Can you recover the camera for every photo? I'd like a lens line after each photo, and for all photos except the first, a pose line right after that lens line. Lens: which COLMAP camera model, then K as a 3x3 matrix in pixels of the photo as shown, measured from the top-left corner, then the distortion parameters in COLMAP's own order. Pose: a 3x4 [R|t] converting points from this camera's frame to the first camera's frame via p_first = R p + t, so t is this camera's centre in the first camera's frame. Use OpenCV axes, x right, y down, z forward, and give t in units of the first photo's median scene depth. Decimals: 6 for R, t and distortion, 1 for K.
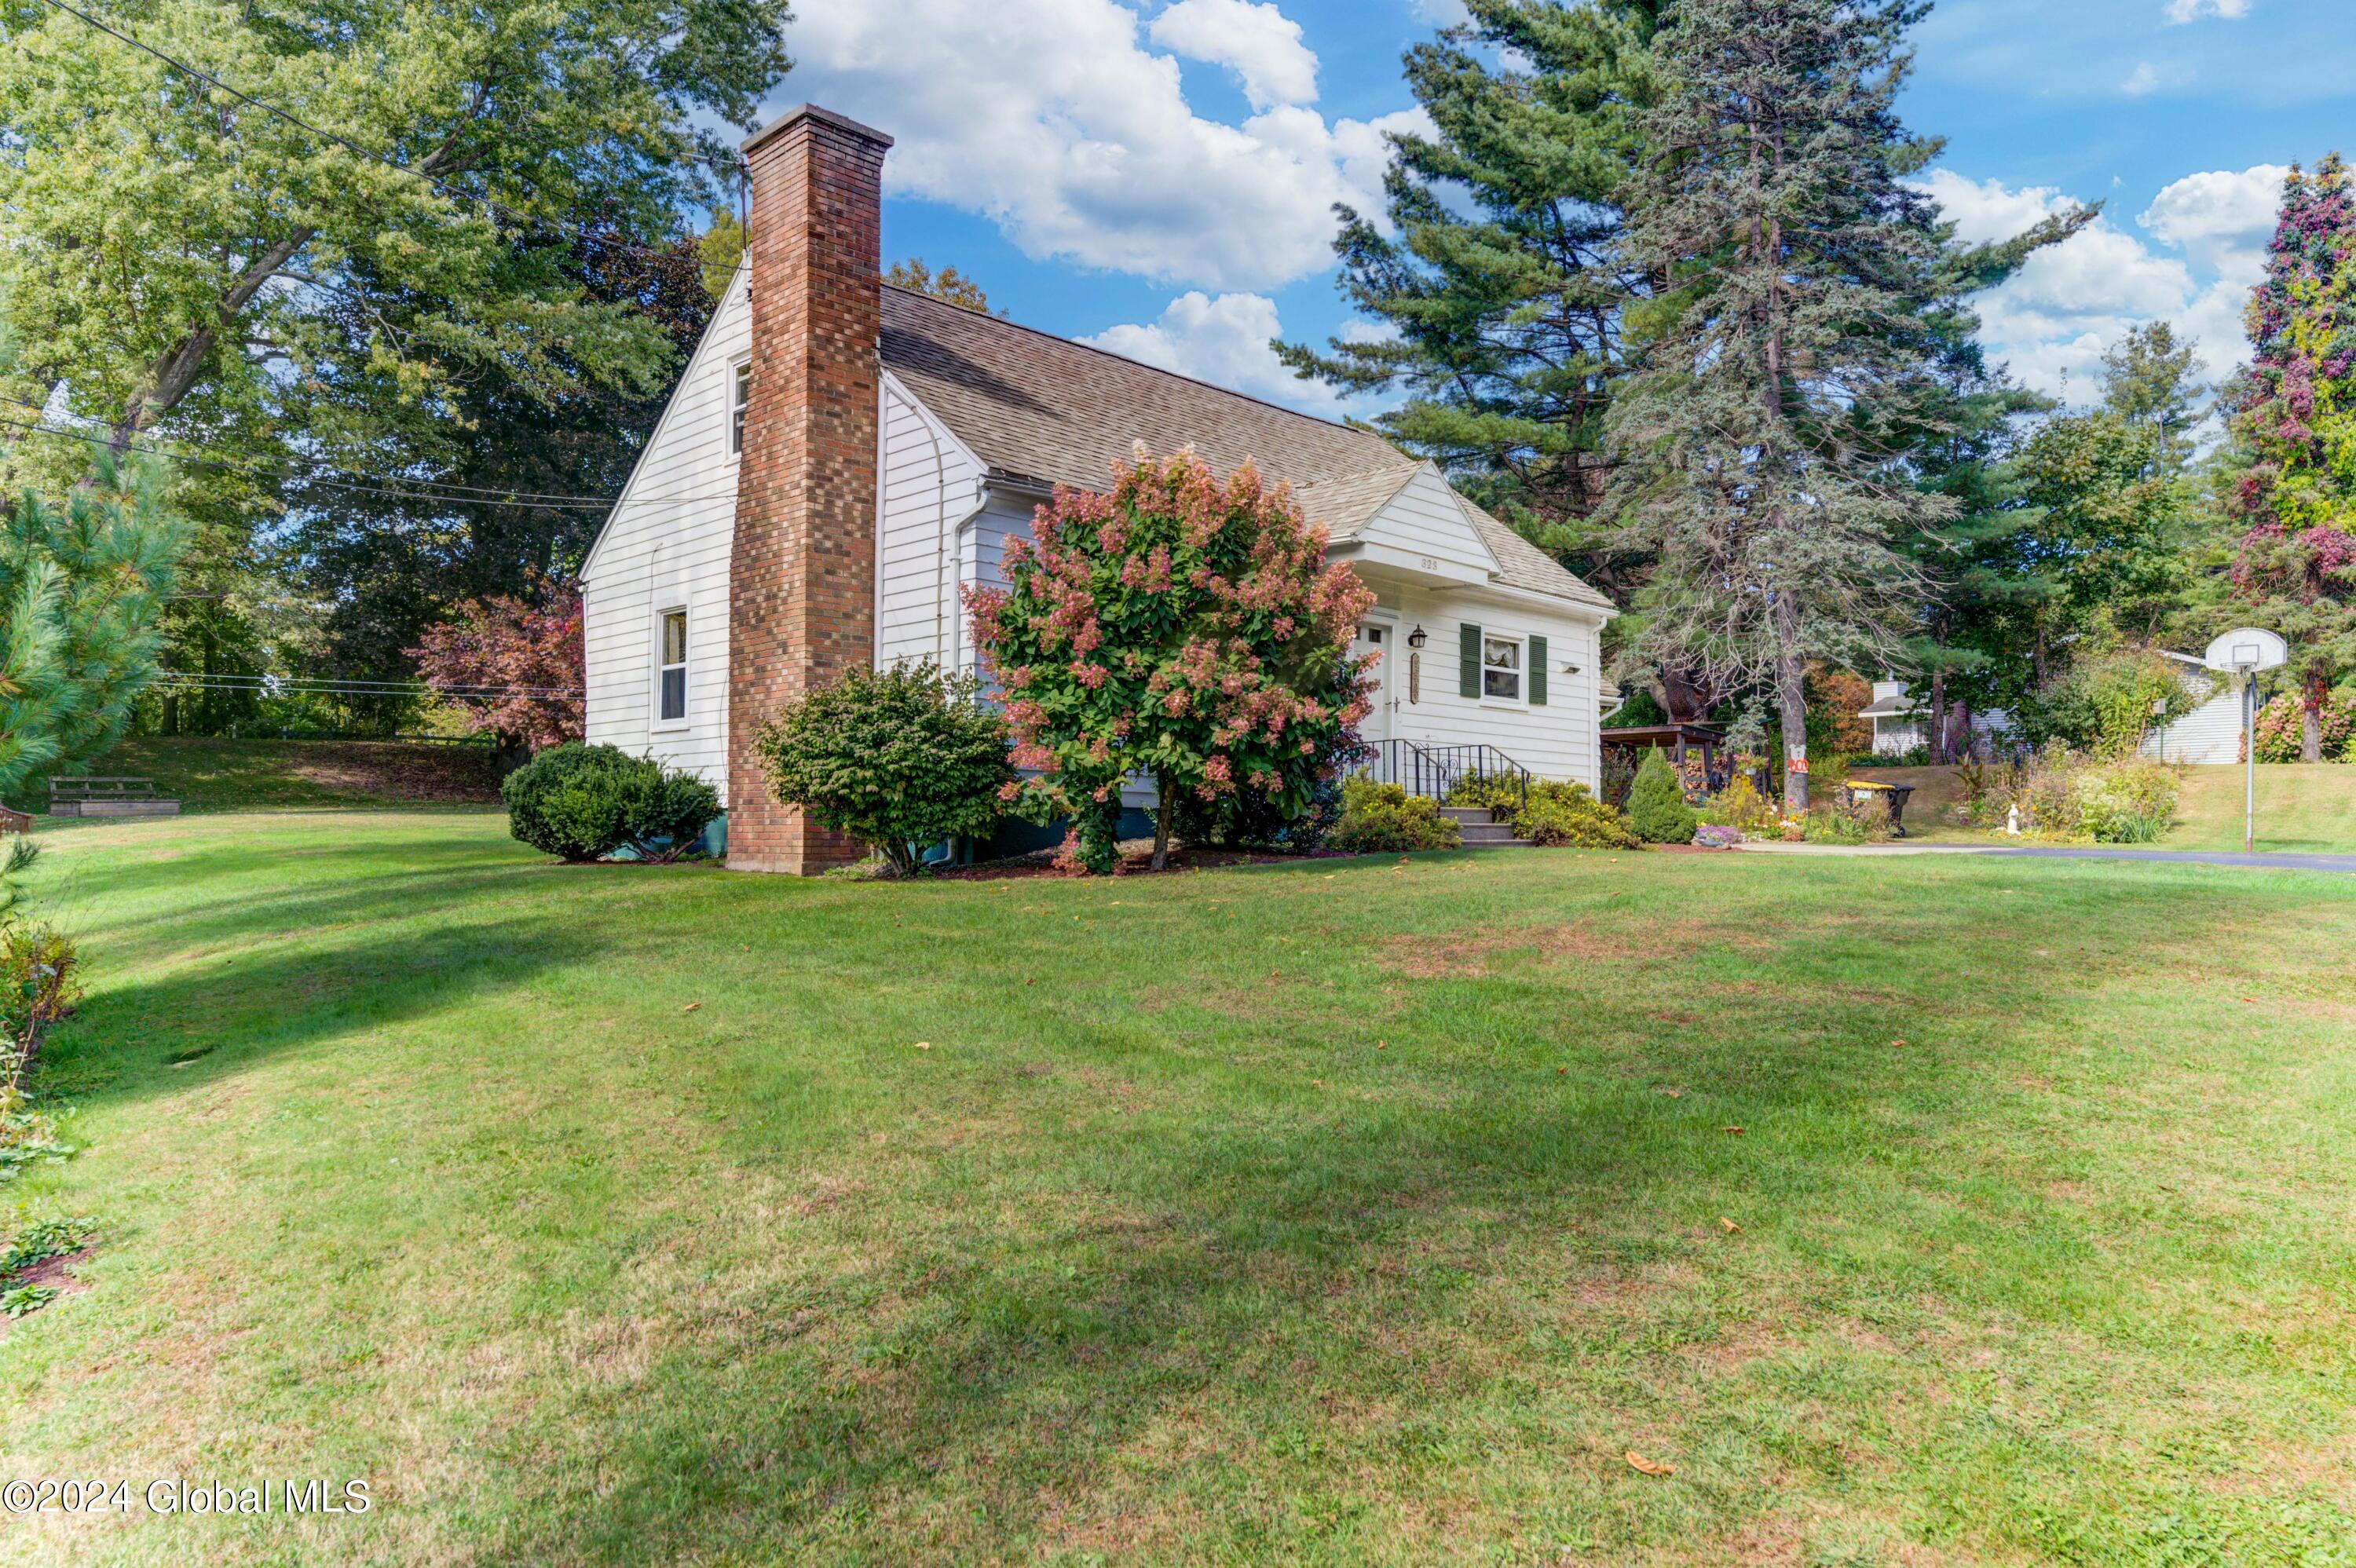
lens RADIAL K [[1557.2, 0, 1178.0], [0, 1557.2, 784.0], [0, 0, 1]] dist [0.027811, -0.001504]
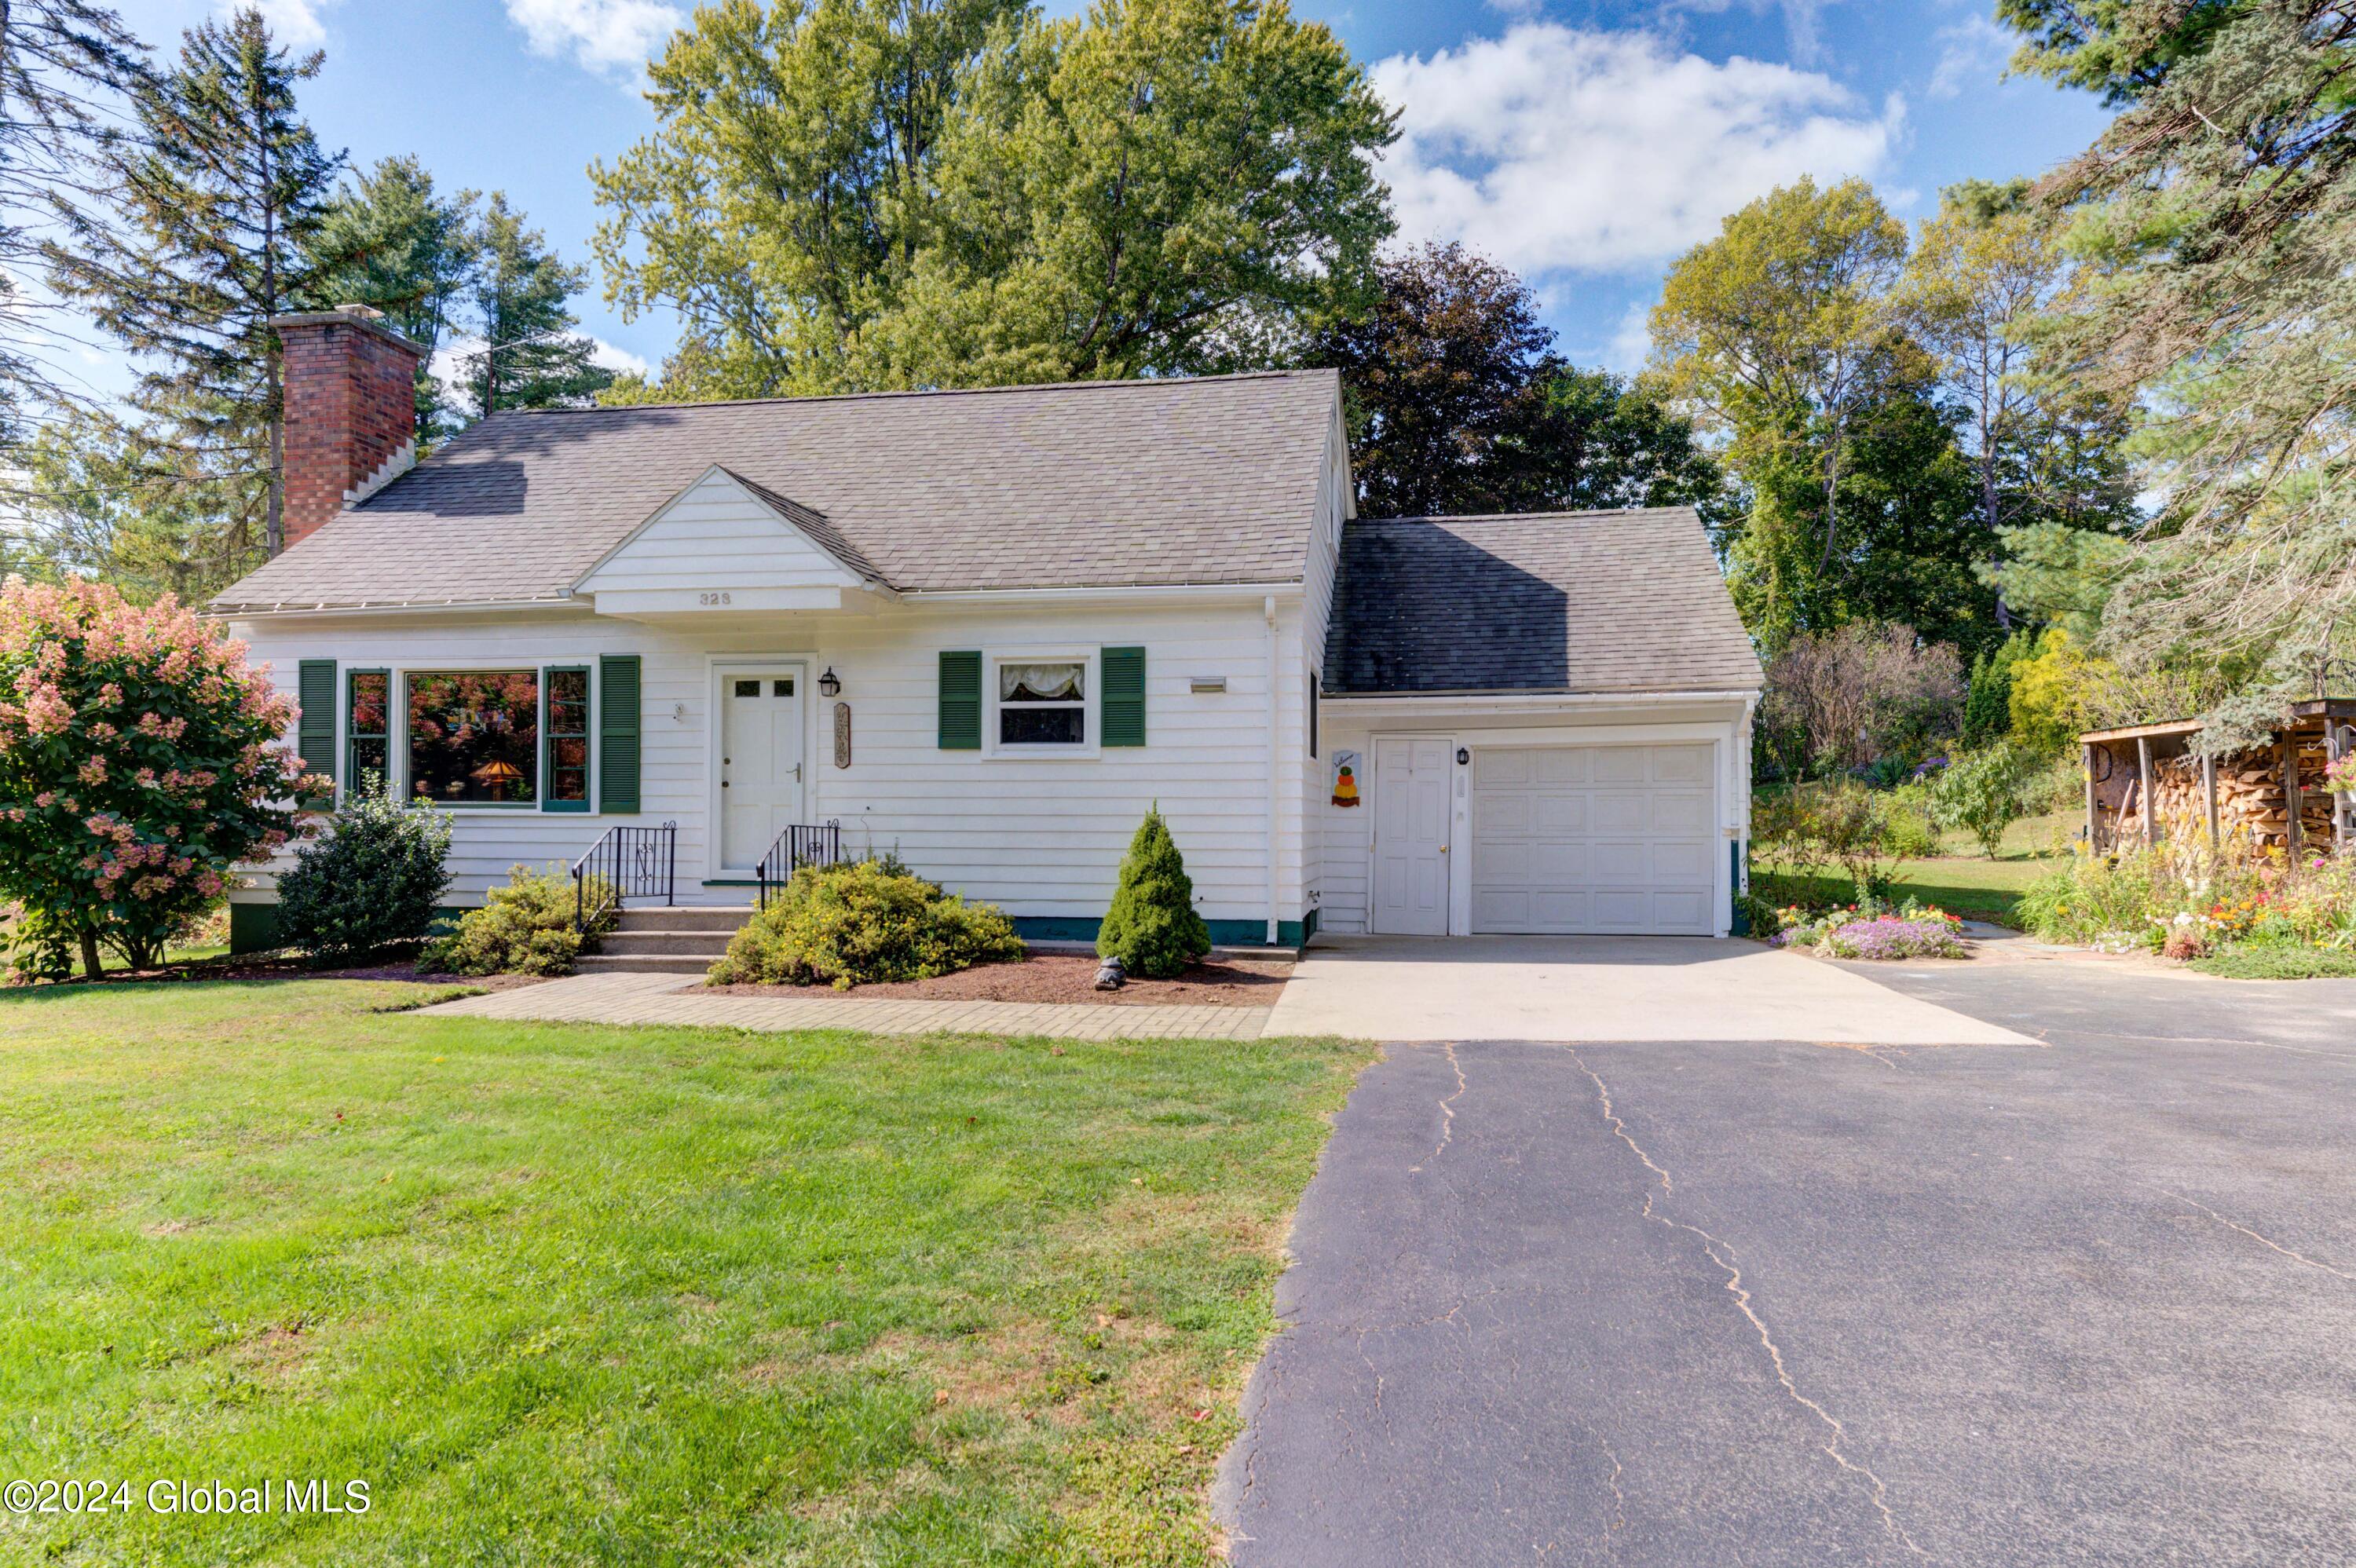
lens RADIAL K [[1379.7, 0, 1195.2], [0, 1379.7, 818.4], [0, 0, 1]] dist [0.011781, -0.004377]
pose [[0.573370, -0.009811, -0.819238, 0.775785], [0.035057, 0.999306, 0.012568, -0.026969], [0.818546, -0.035926, 0.573317, 0.700896]]
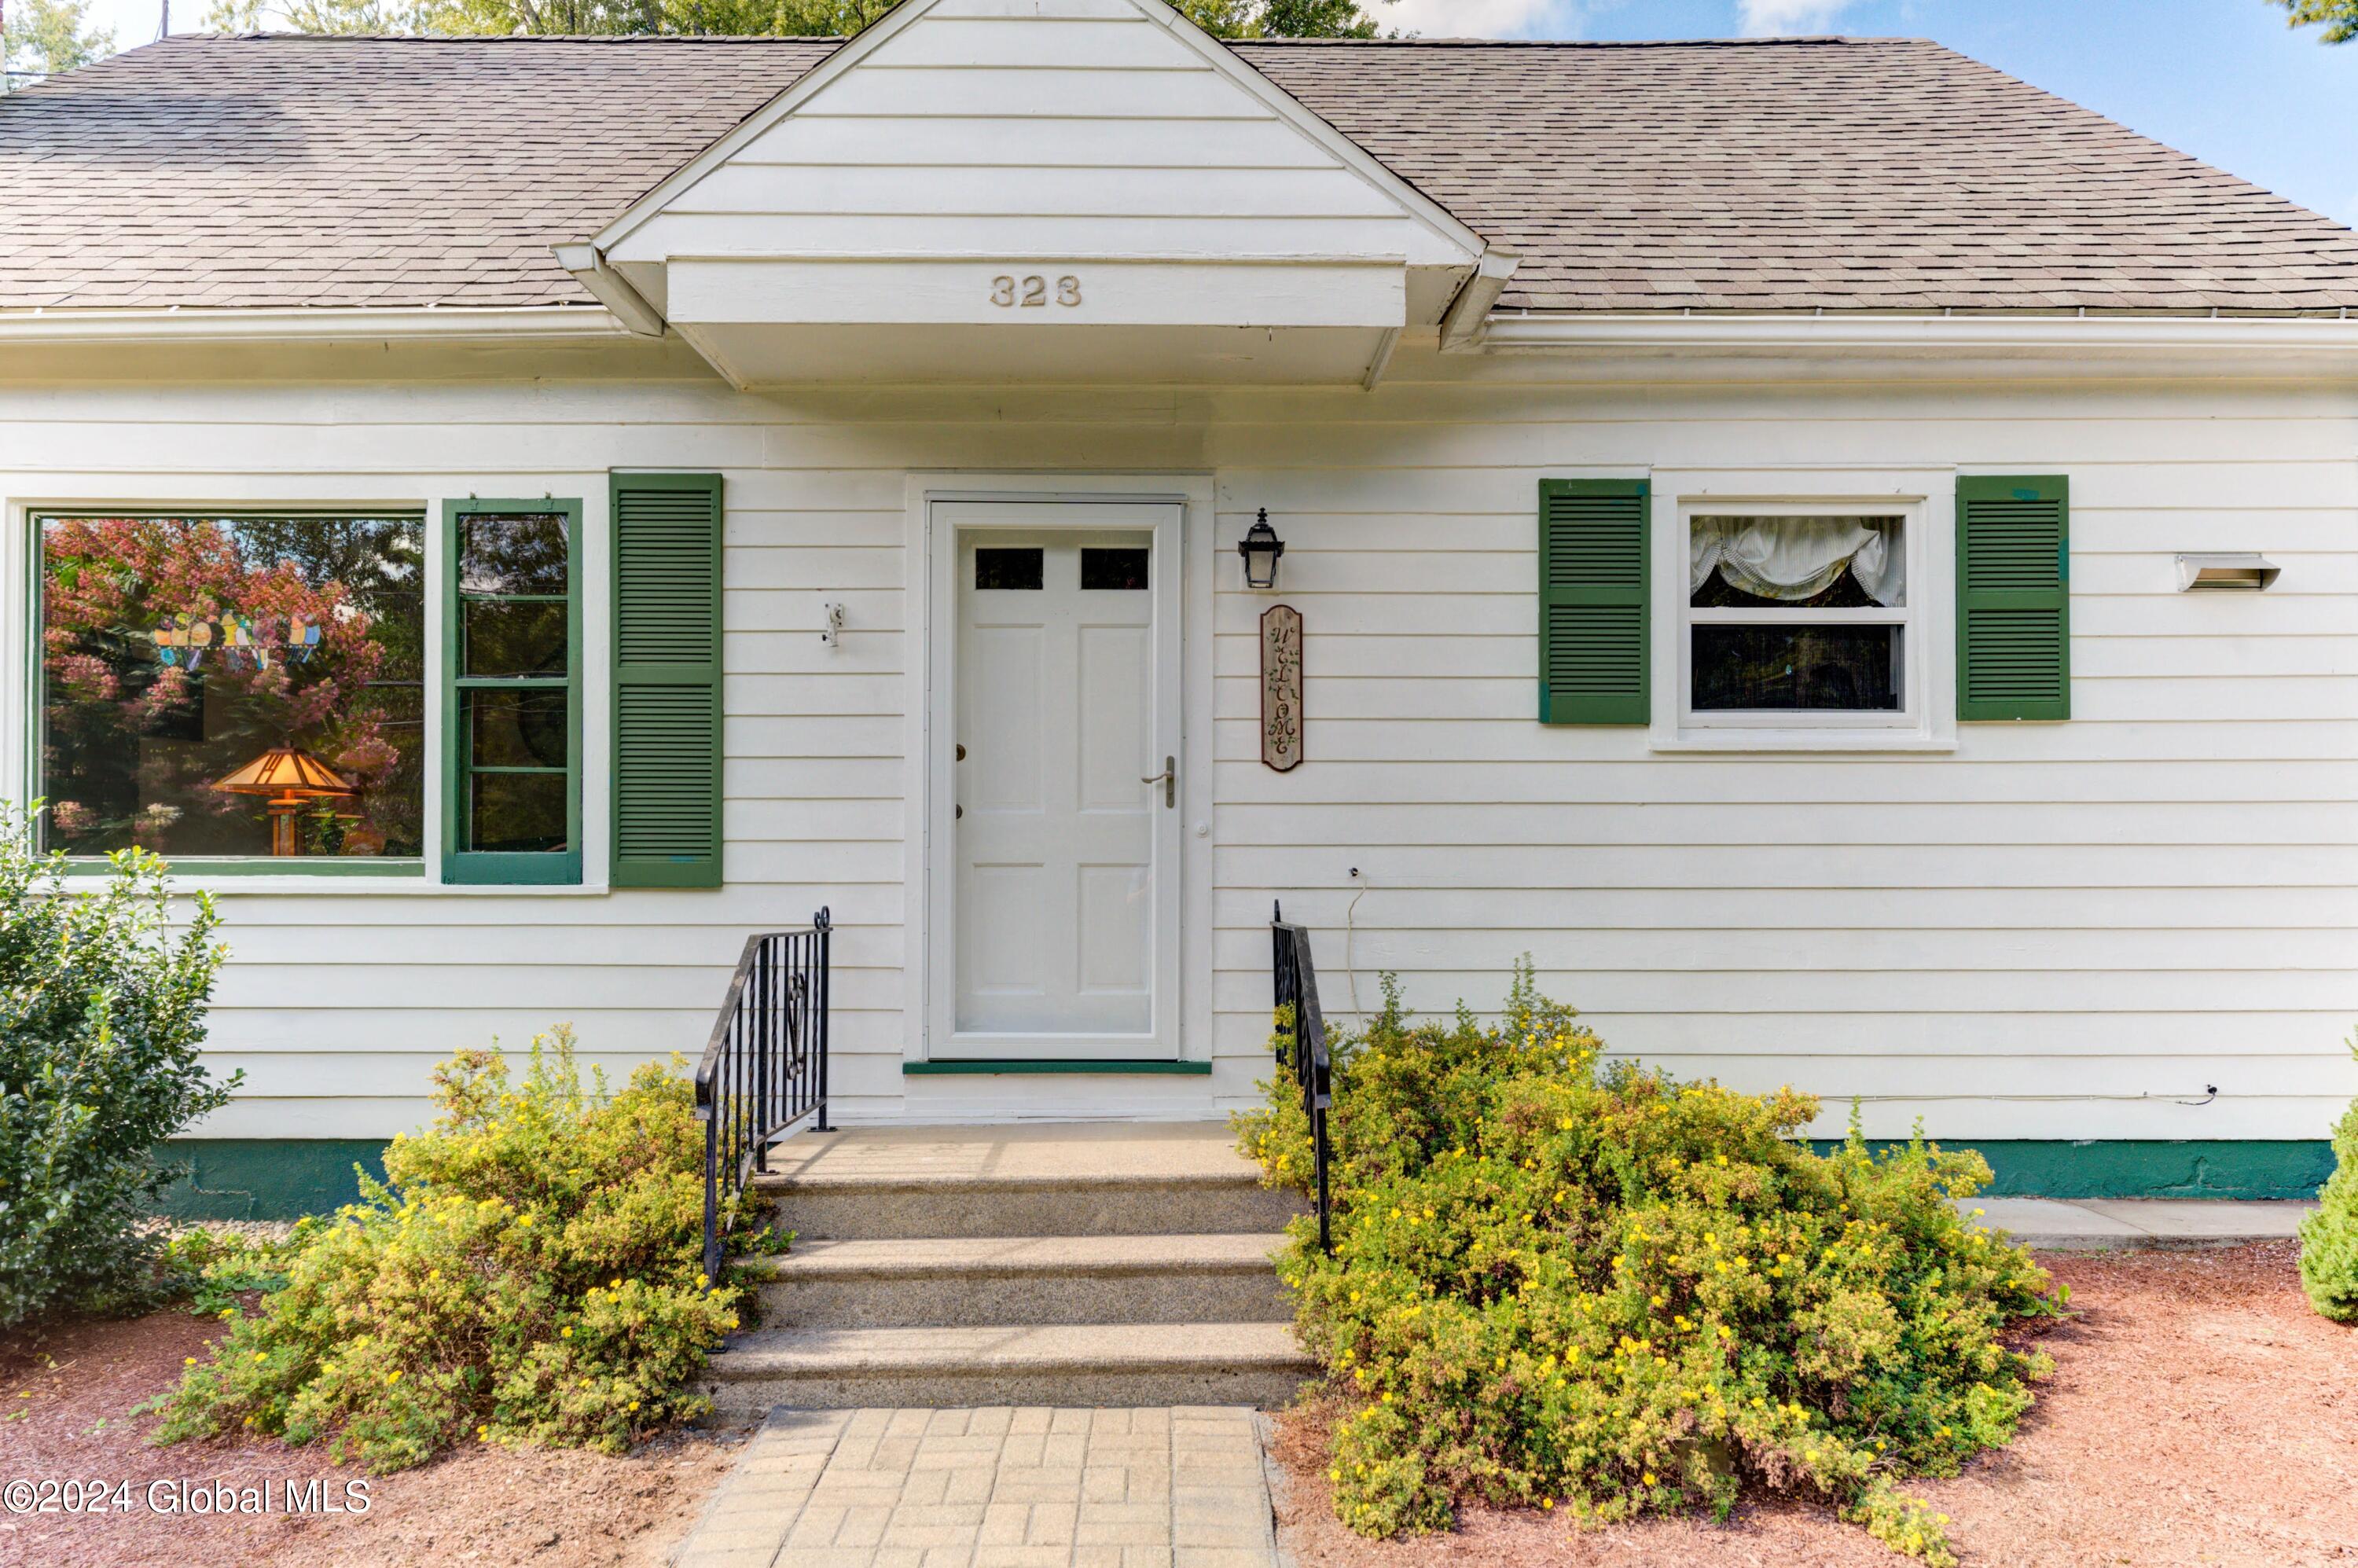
lens RADIAL K [[1566.3, 0, 1174.8], [0, 1566.3, 859.5], [0, 0, 1]] dist [-0.002315, -0.001051]
pose [[0.706093, -0.009803, -0.708052, 0.335688], [0.036015, 0.999107, 0.022083, -0.039071], [0.707203, -0.041093, 0.705815, 0.719250]]
